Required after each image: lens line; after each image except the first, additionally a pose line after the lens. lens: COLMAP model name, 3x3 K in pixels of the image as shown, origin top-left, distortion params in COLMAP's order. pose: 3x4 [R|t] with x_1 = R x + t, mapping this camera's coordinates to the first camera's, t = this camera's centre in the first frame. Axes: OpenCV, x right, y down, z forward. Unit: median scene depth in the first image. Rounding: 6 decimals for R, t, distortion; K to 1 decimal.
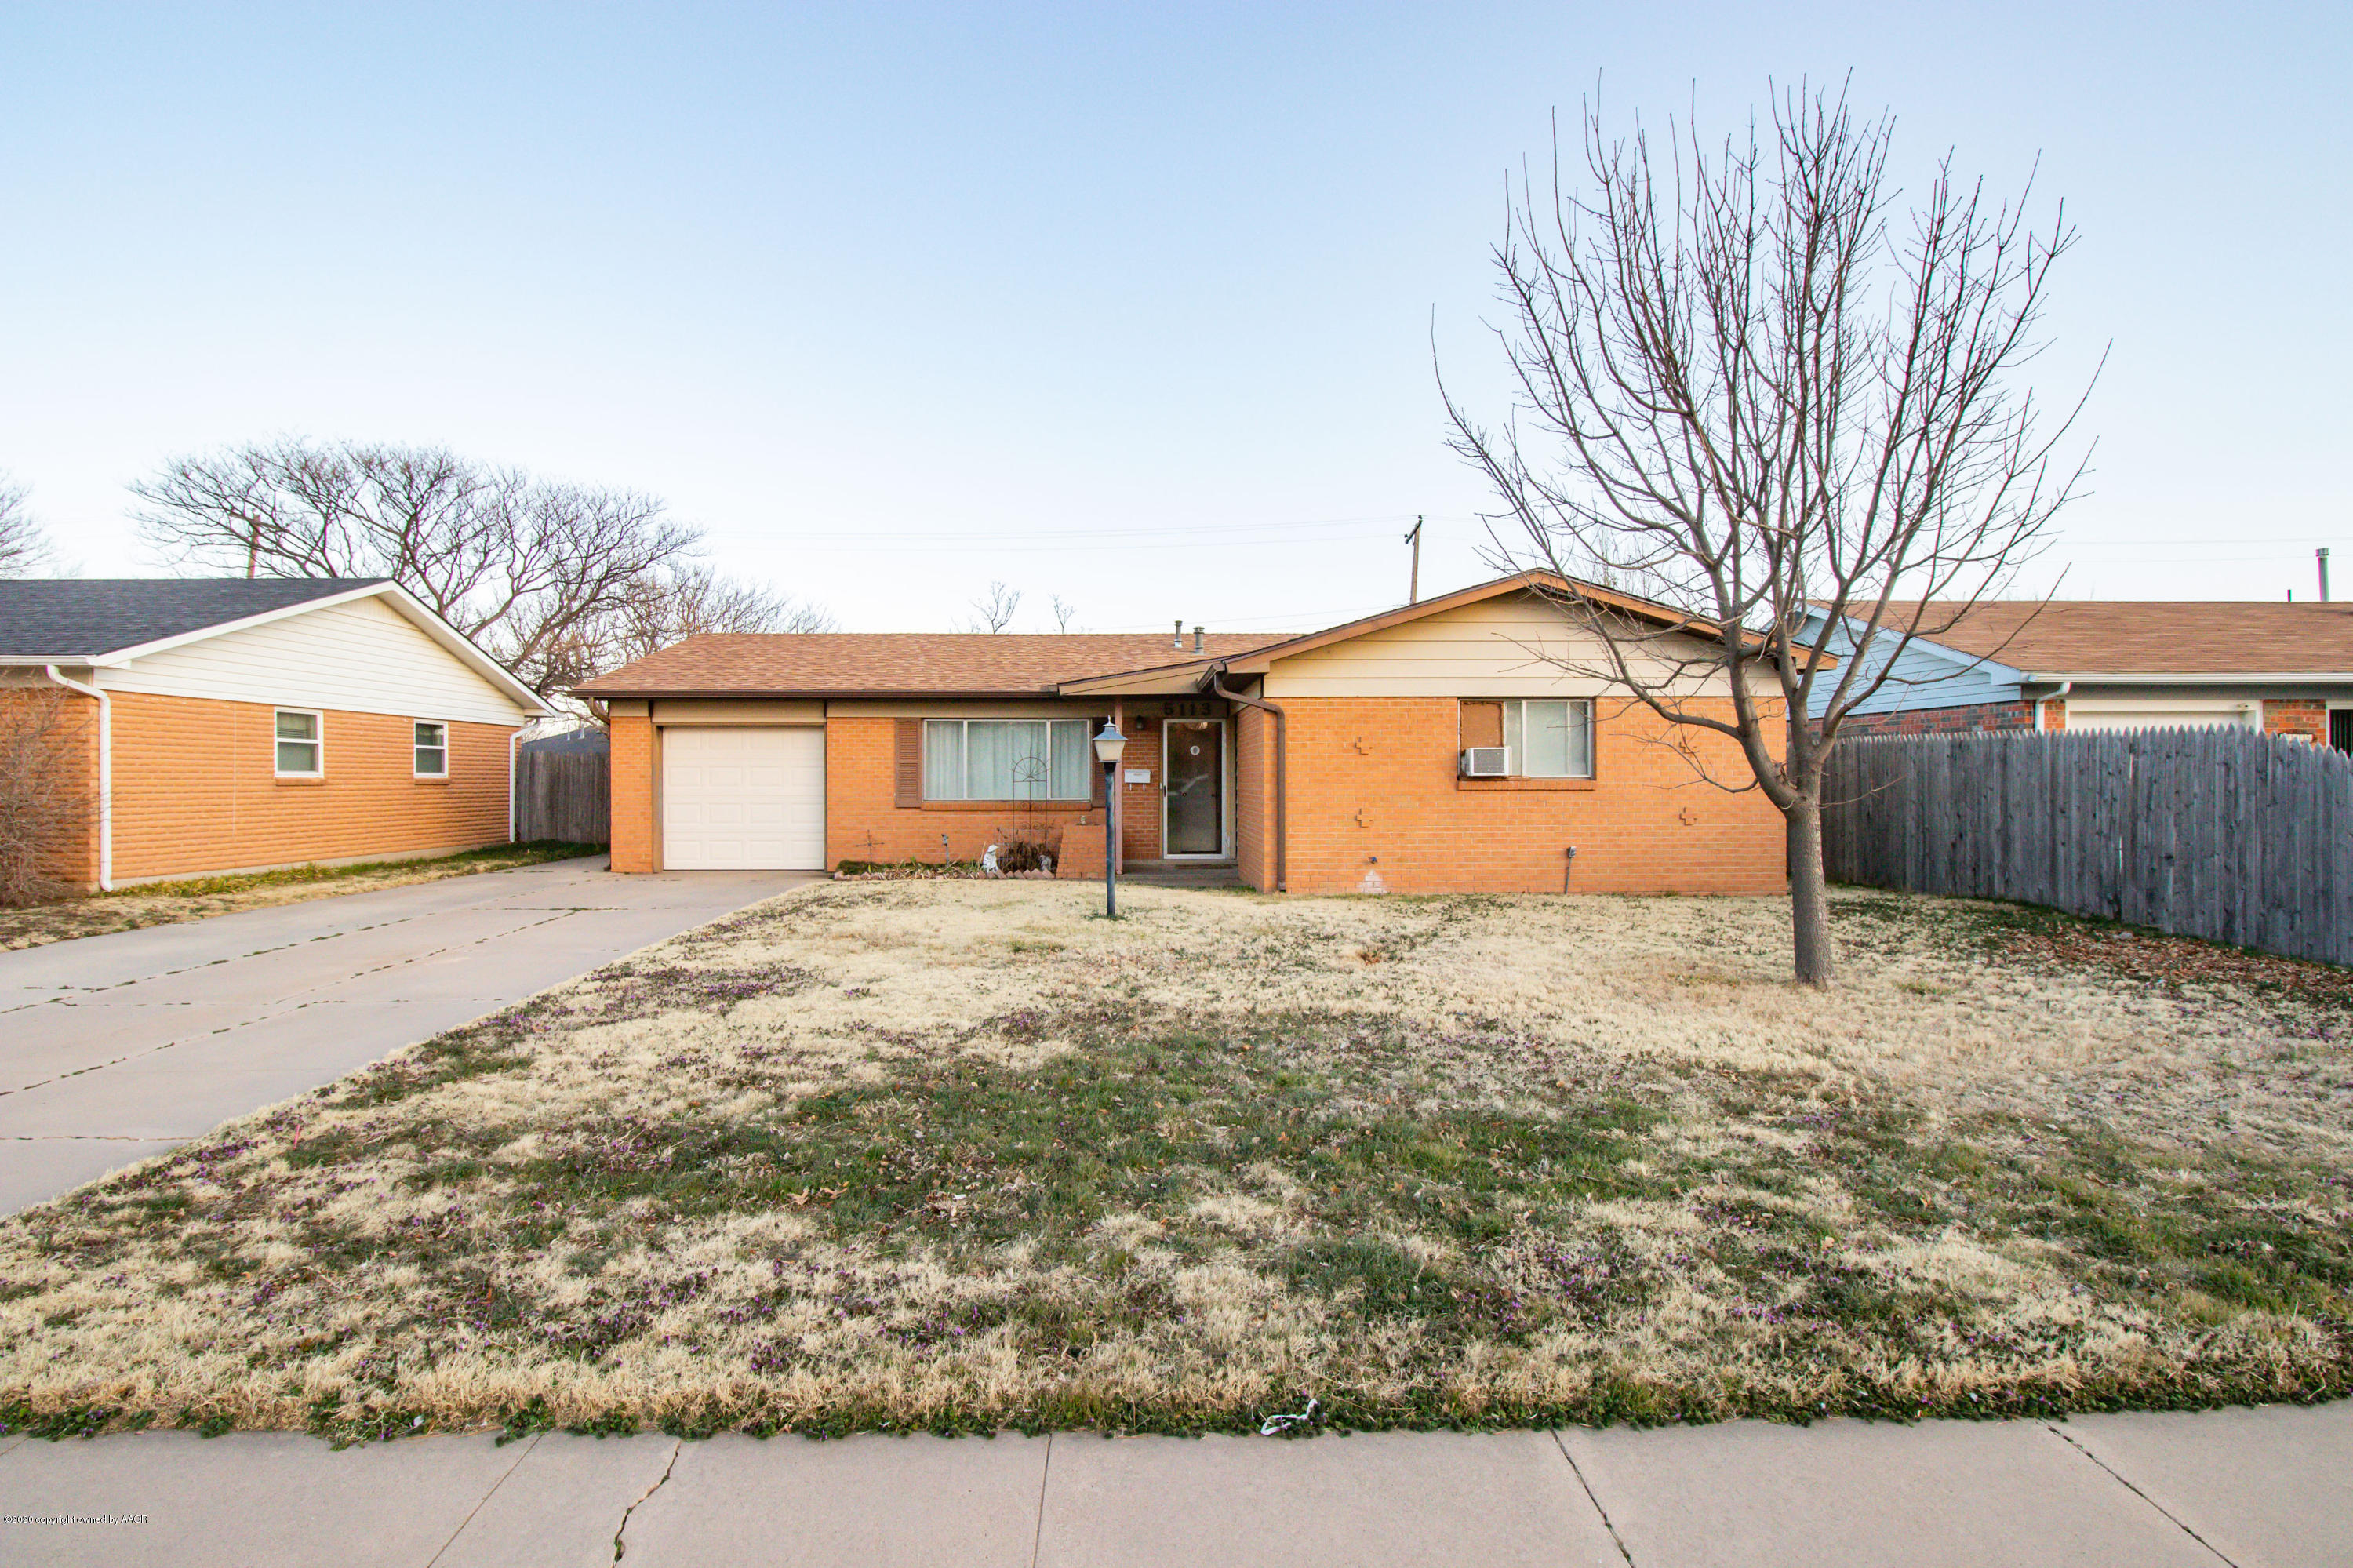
lens RADIAL K [[1112.4, 0, 1159.1], [0, 1112.4, 783.8], [0, 0, 1]] dist [-0.000069, 0.000155]
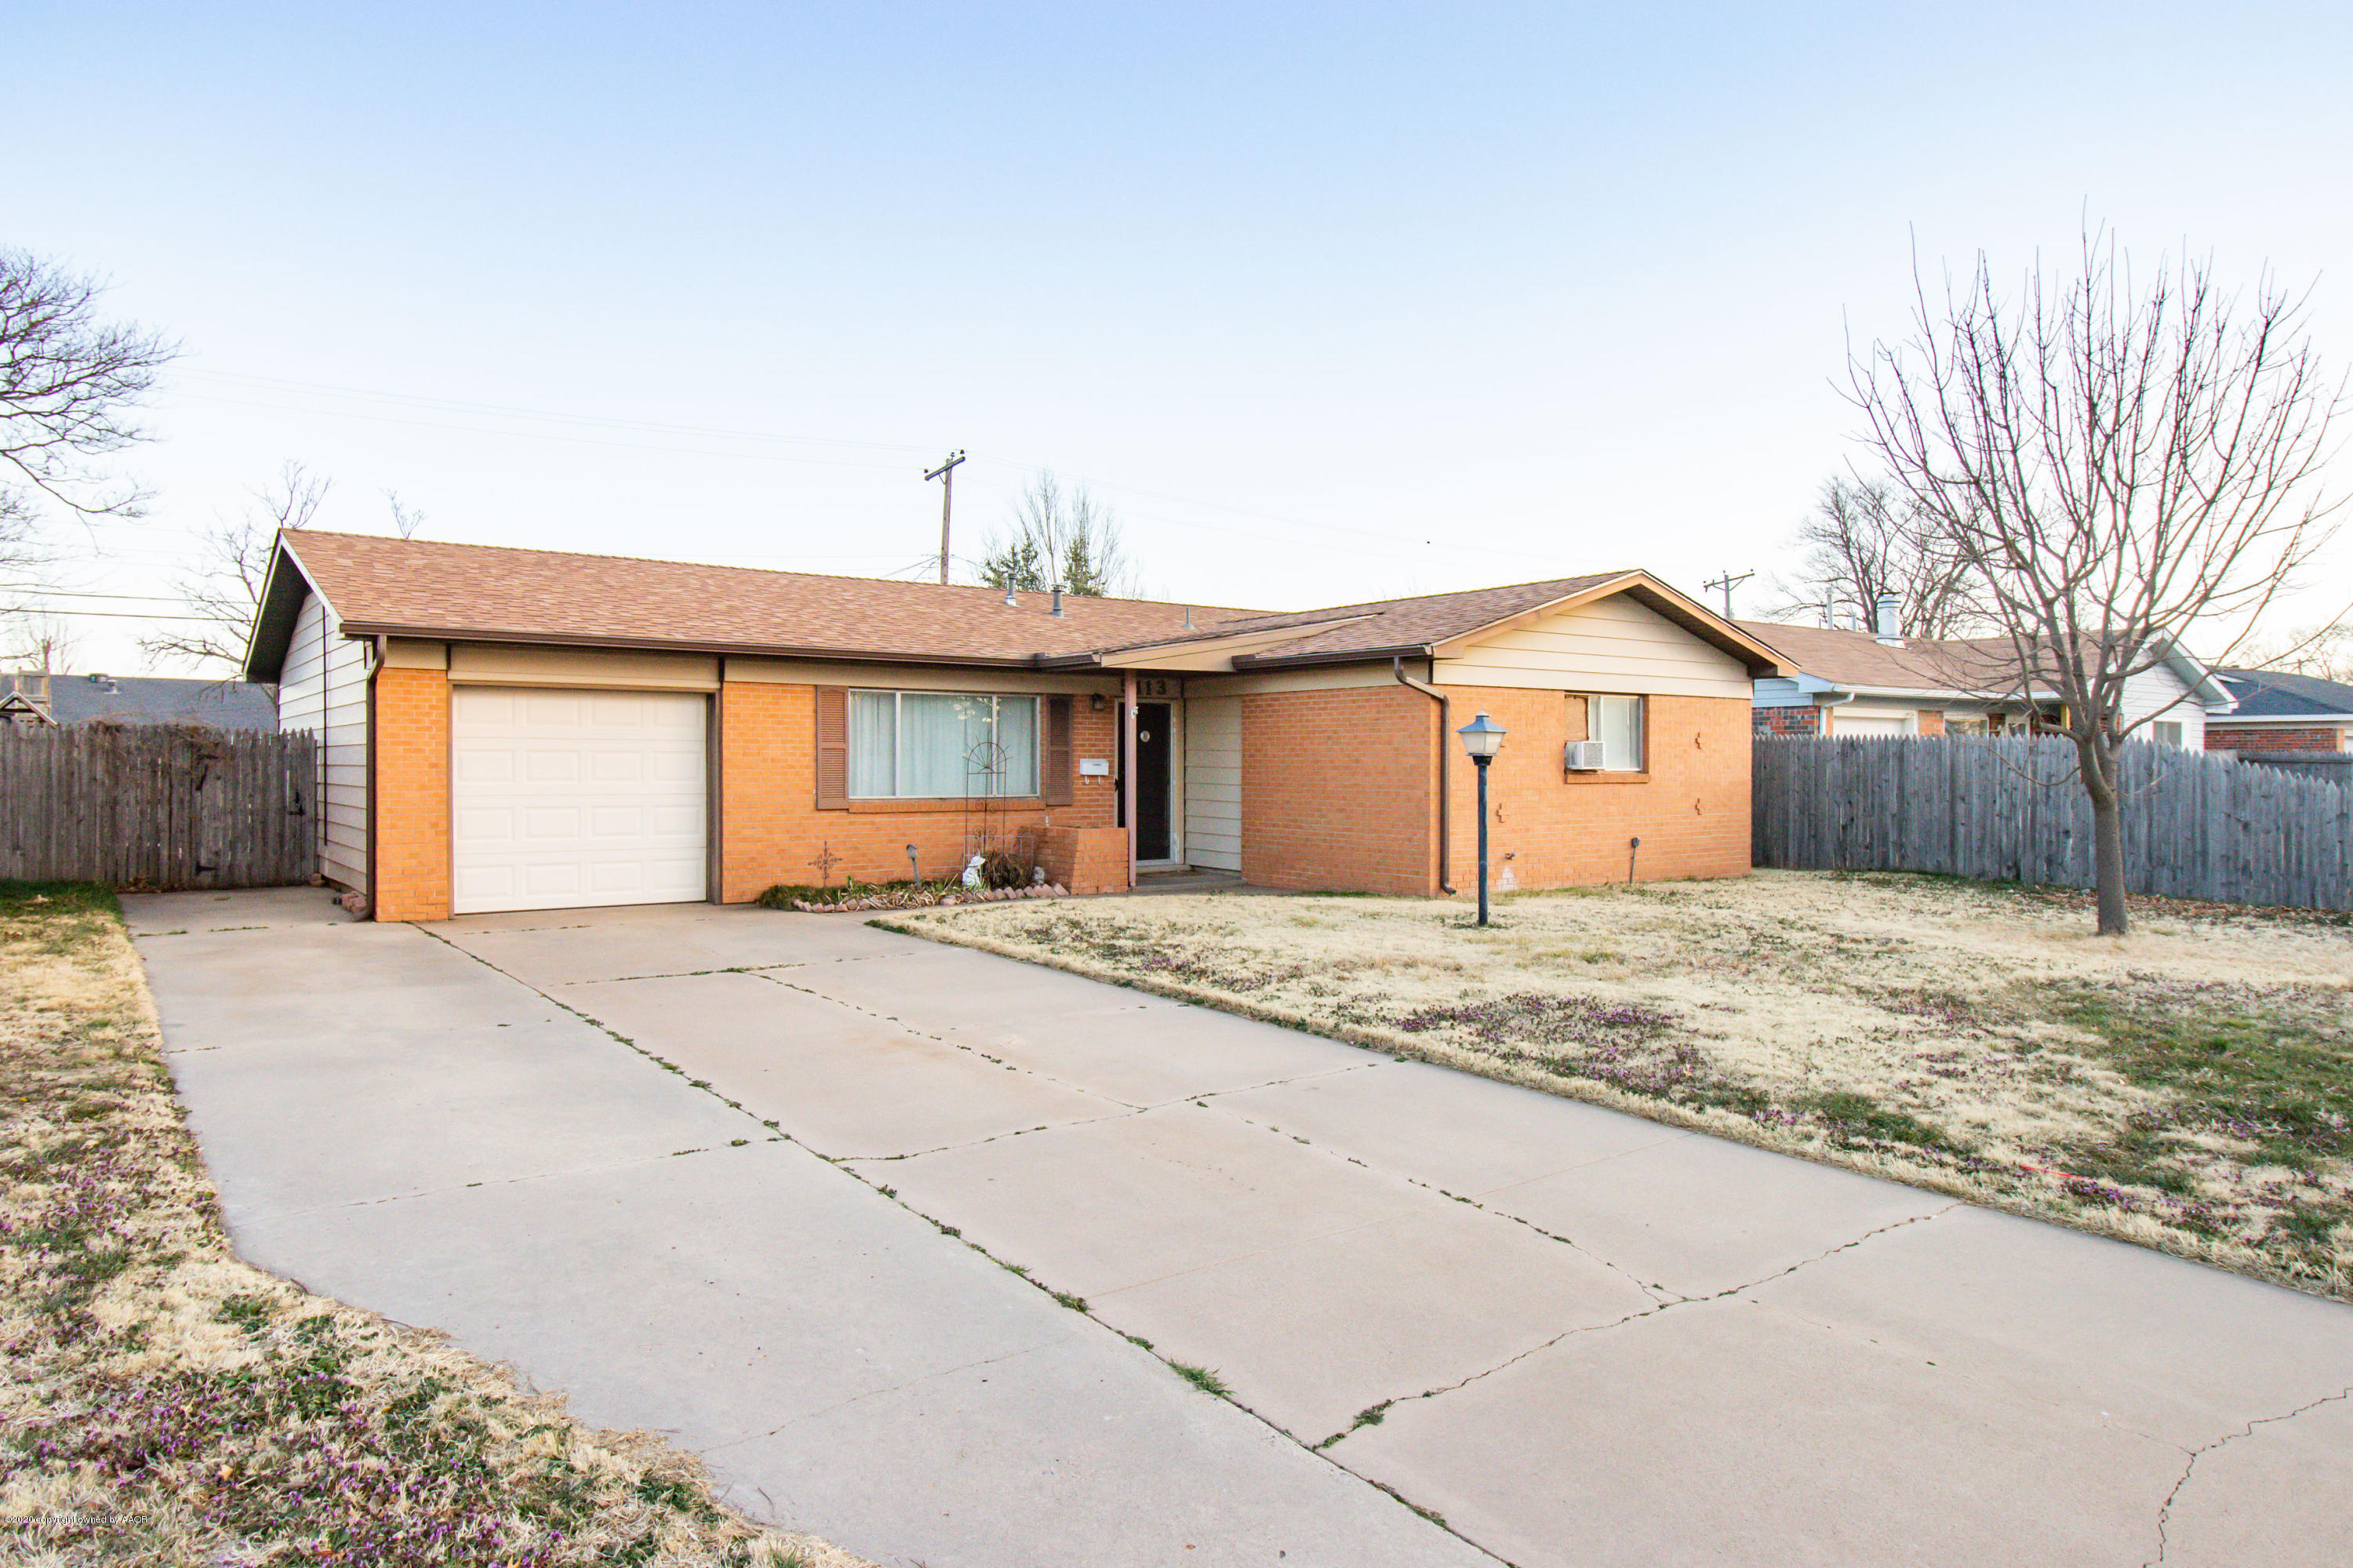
lens RADIAL K [[1406.9, 0, 1122.5], [0, 1406.9, 781.8], [0, 0, 1]] dist [0.000071, 0.000546]
pose [[0.829139, -0.003859, 0.559029, -0.645490], [-0.001241, 0.999961, 0.008744, -0.005301], [-0.559041, -0.007943, 0.829102, 0.147580]]
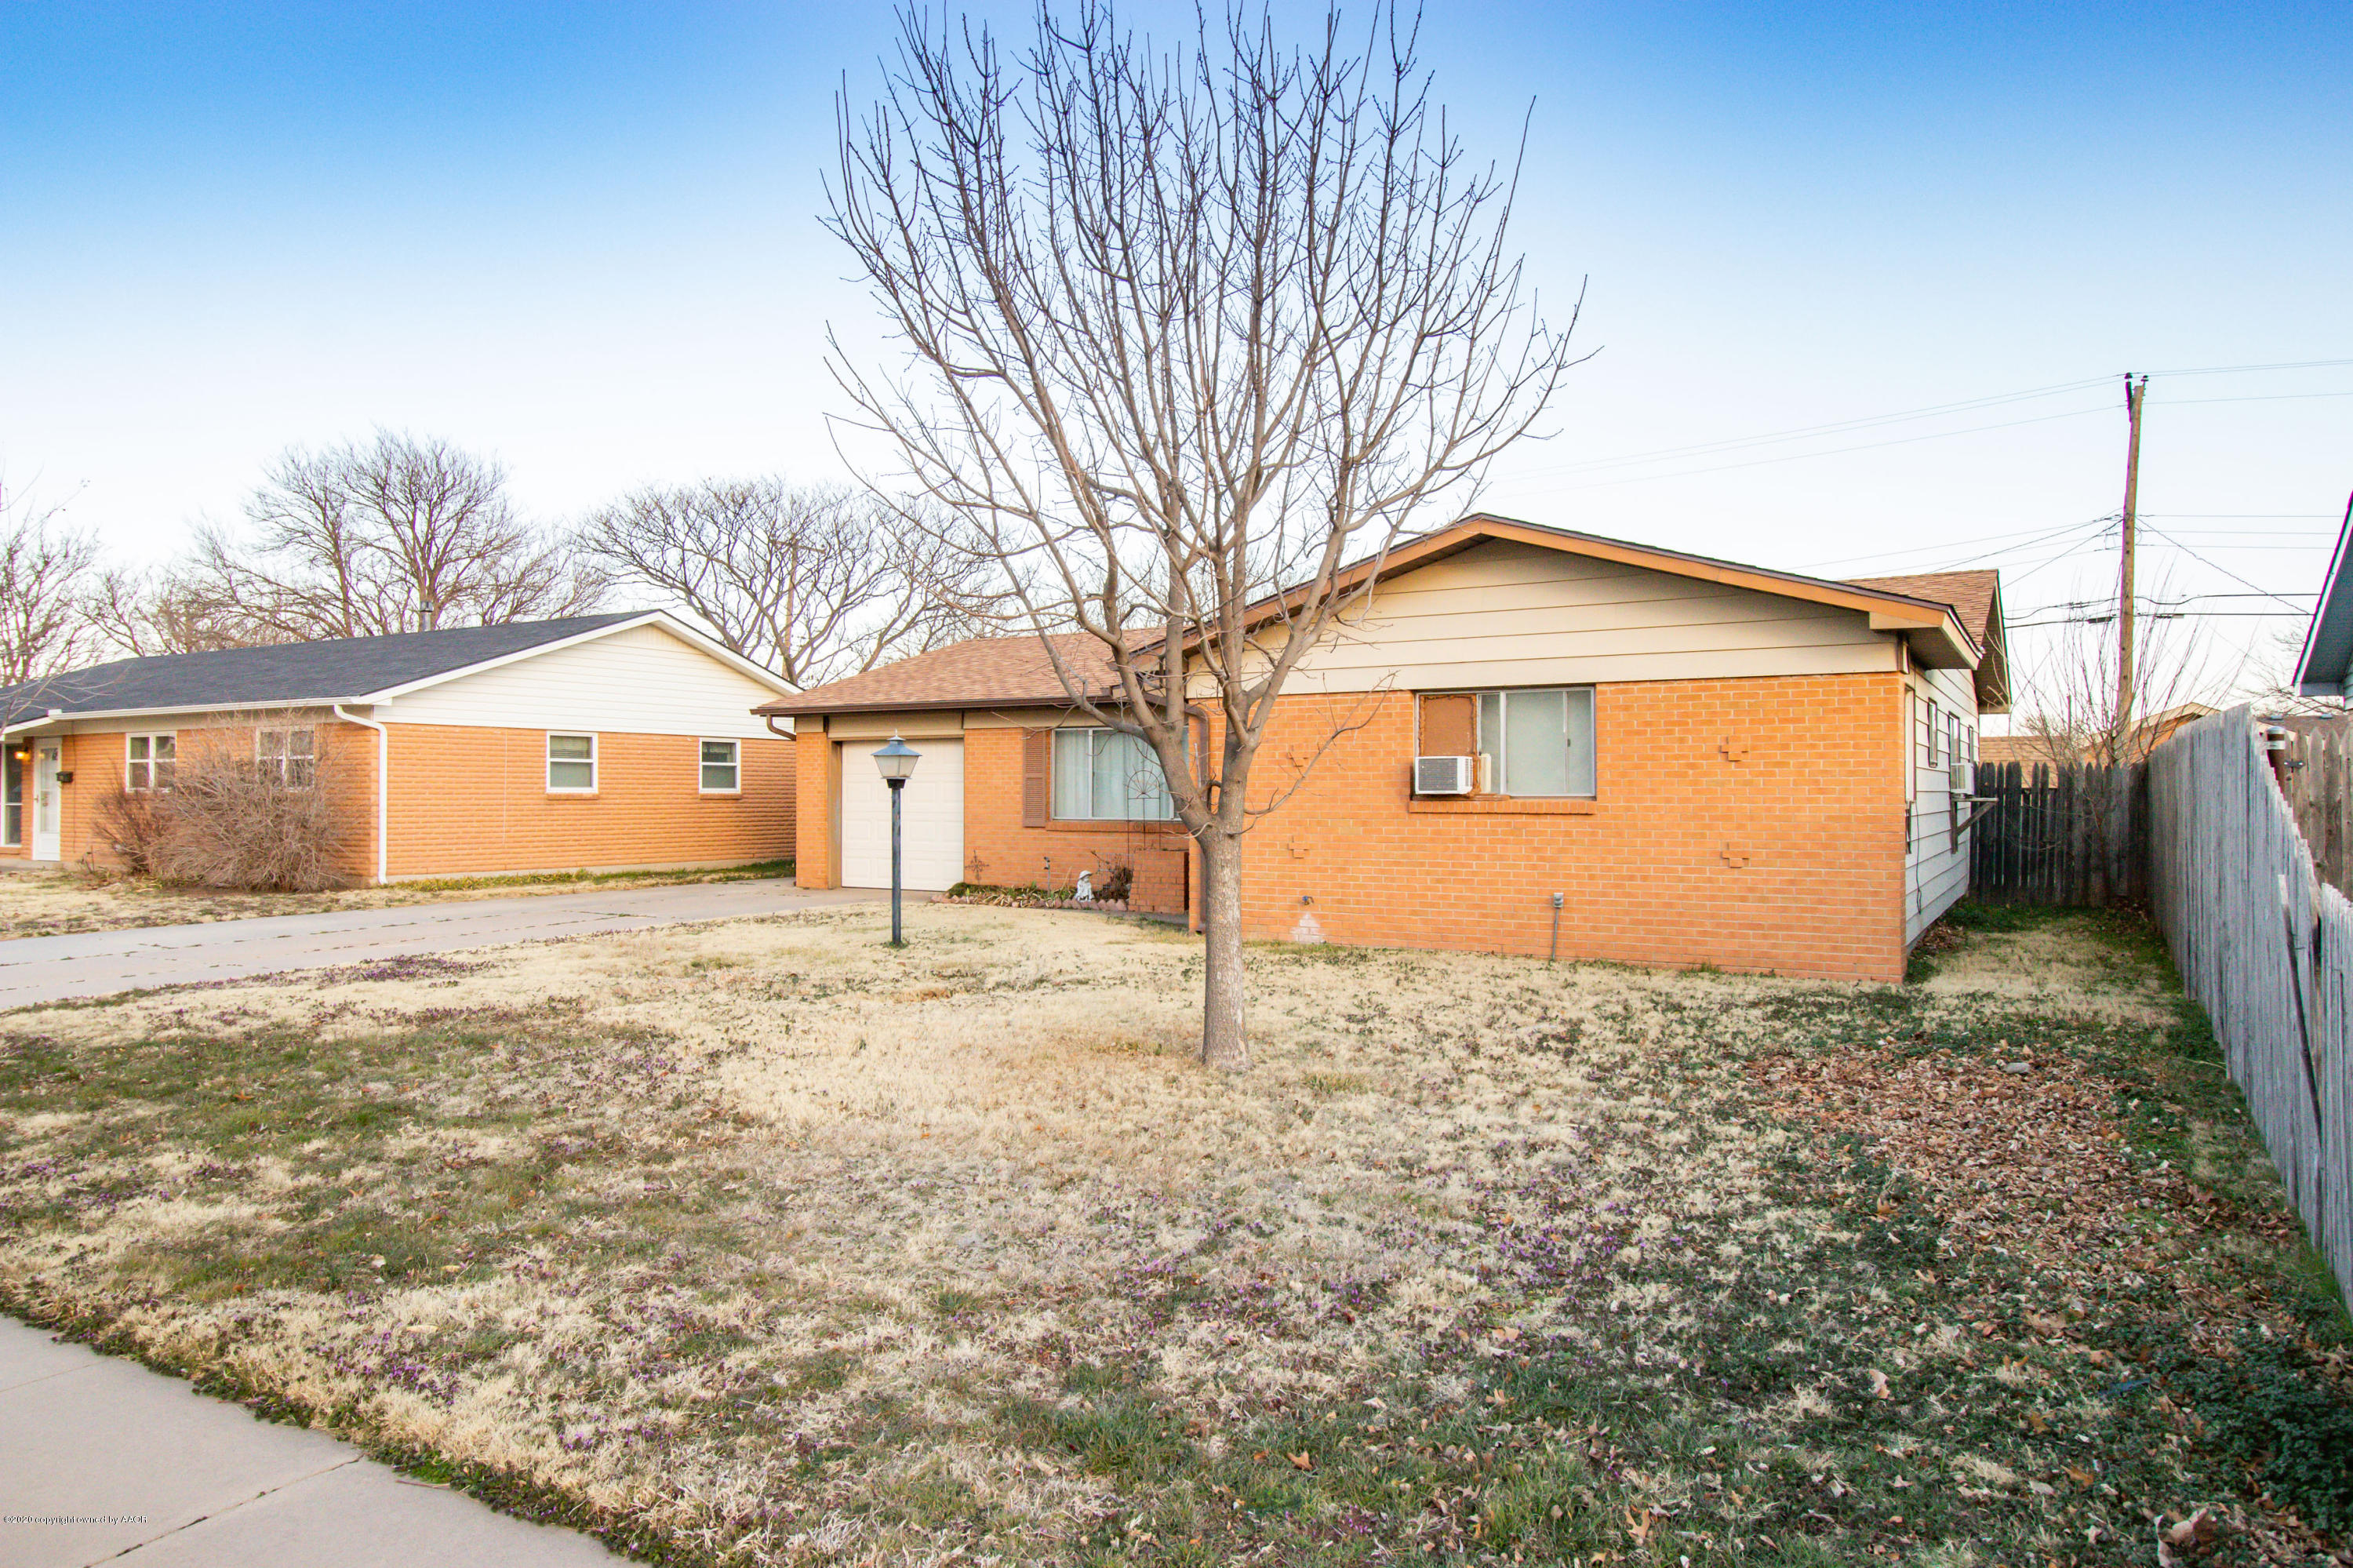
lens RADIAL K [[1461.9, 0, 1129.1], [0, 1461.9, 779.7], [0, 0, 1]] dist [0.086249, 0.000451]
pose [[0.837051, -0.002961, -0.547117, 0.544306], [-0.004394, 0.999917, -0.012133, -0.003283], [0.547108, 0.012560, 0.836968, 0.049579]]
